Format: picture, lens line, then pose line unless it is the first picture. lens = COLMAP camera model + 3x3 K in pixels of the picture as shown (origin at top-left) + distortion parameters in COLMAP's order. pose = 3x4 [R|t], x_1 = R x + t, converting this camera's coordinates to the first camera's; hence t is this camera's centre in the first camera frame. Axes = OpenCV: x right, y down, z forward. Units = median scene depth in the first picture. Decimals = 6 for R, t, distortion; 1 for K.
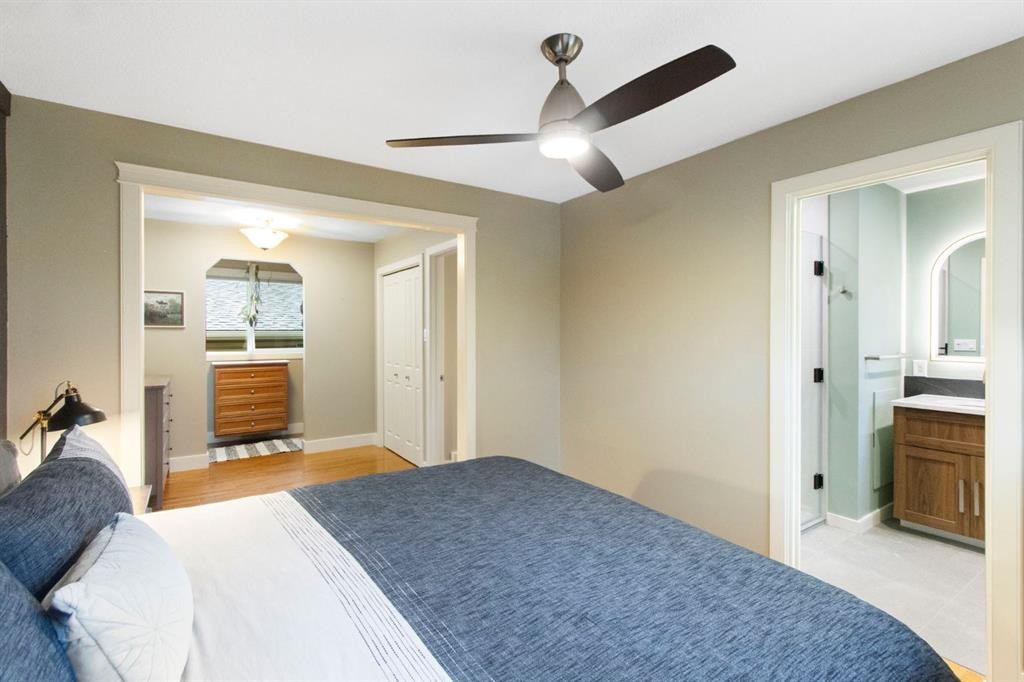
lens RADIAL K [[475.0, 0, 509.9], [0, 475.0, 335.2], [0, 0, 1]] dist [0.002717, 0.001107]
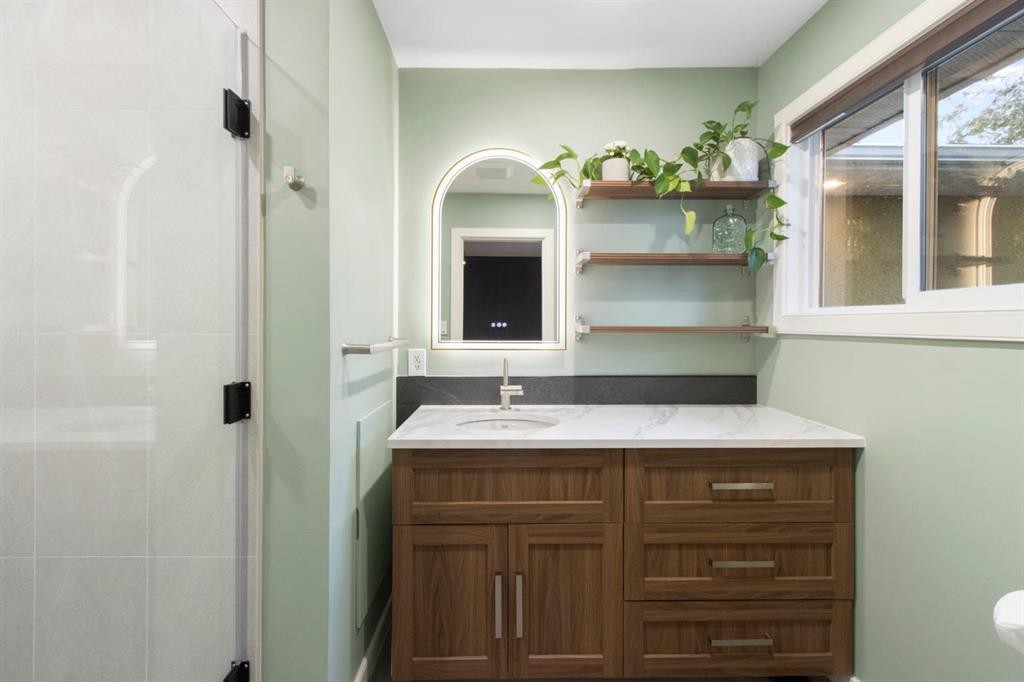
lens RADIAL K [[475.0, 0, 508.9], [0, 475.0, 325.7], [0, 0, 1]] dist [0.002717, 0.001107]
pose [[0.543956, -0.000949, 0.839113, 0.466022], [0.002030, 0.999998, -0.000184, 0.025863], [-0.839111, 0.001804, 0.543957, 0.637838]]
